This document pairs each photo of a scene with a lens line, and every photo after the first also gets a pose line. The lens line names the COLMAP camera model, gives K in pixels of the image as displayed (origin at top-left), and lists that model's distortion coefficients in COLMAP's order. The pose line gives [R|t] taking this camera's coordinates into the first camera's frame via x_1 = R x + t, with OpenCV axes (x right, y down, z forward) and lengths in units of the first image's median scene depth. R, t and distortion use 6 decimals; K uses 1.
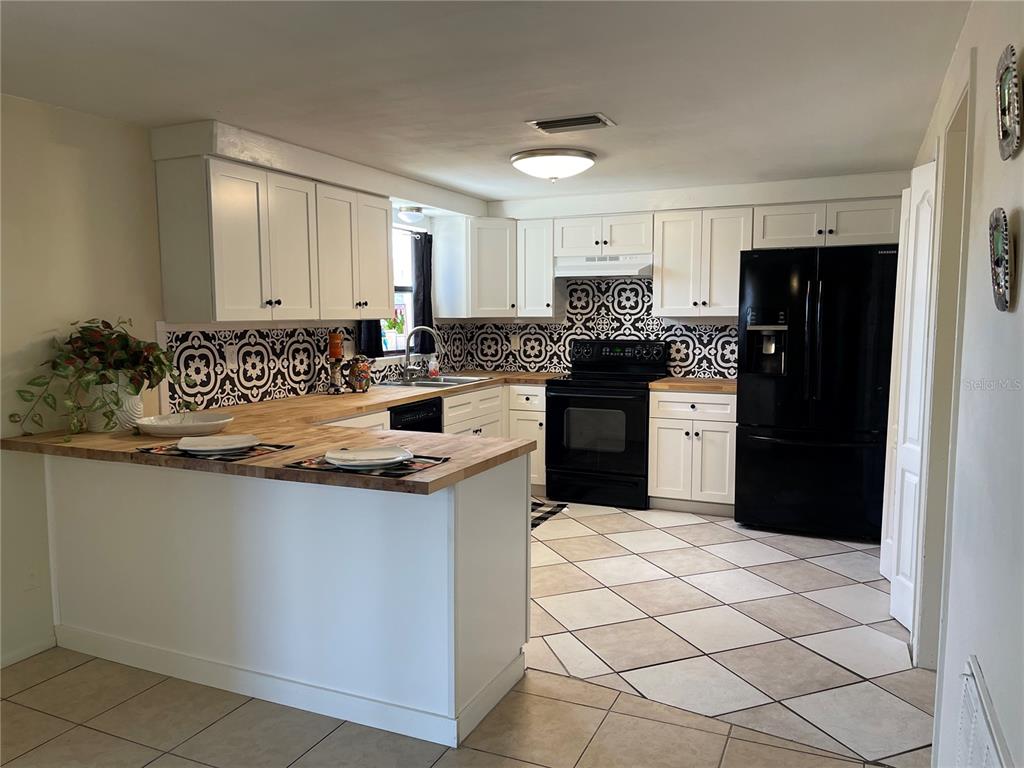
lens RADIAL K [[777.5, 0, 512.2], [0, 777.5, 386.7], [0, 0, 1]] dist [0.063334, -0.001325]
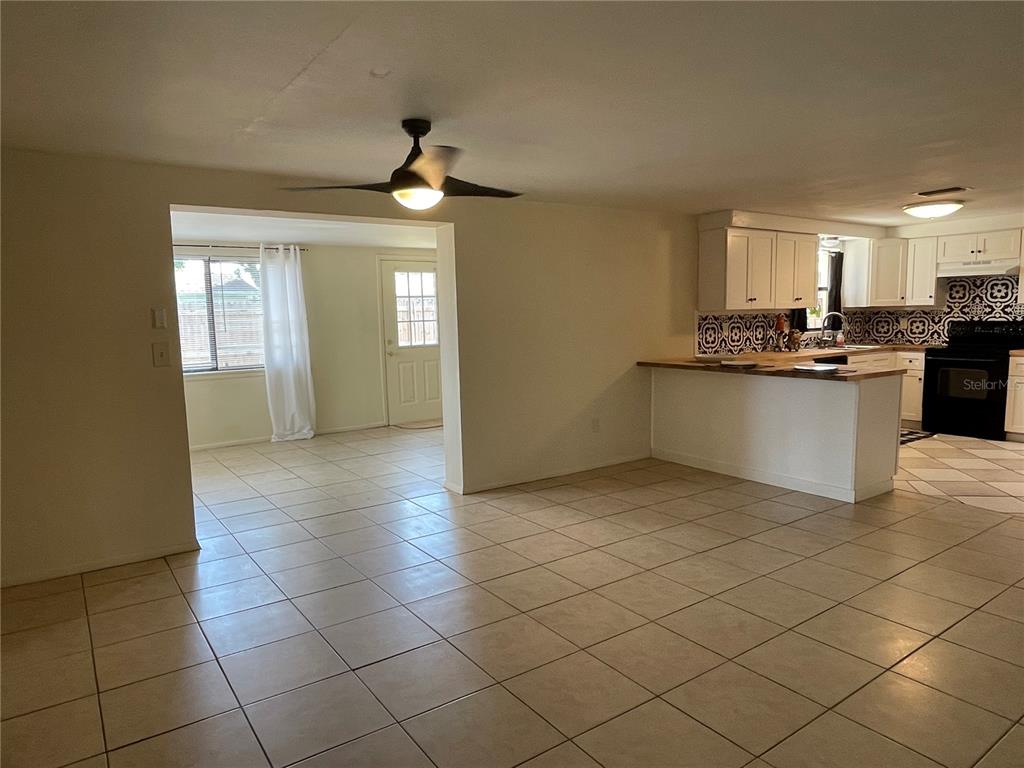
lens RADIAL K [[658.8, 0, 512.4], [0, 658.8, 391.6], [0, 0, 1]] dist [-0.003558, -0.008229]
pose [[0.855956, 0.047551, -0.514857, 0.018886], [-0.032188, 0.998731, 0.038728, 0.050066], [0.516045, -0.016577, 0.856401, -0.461924]]
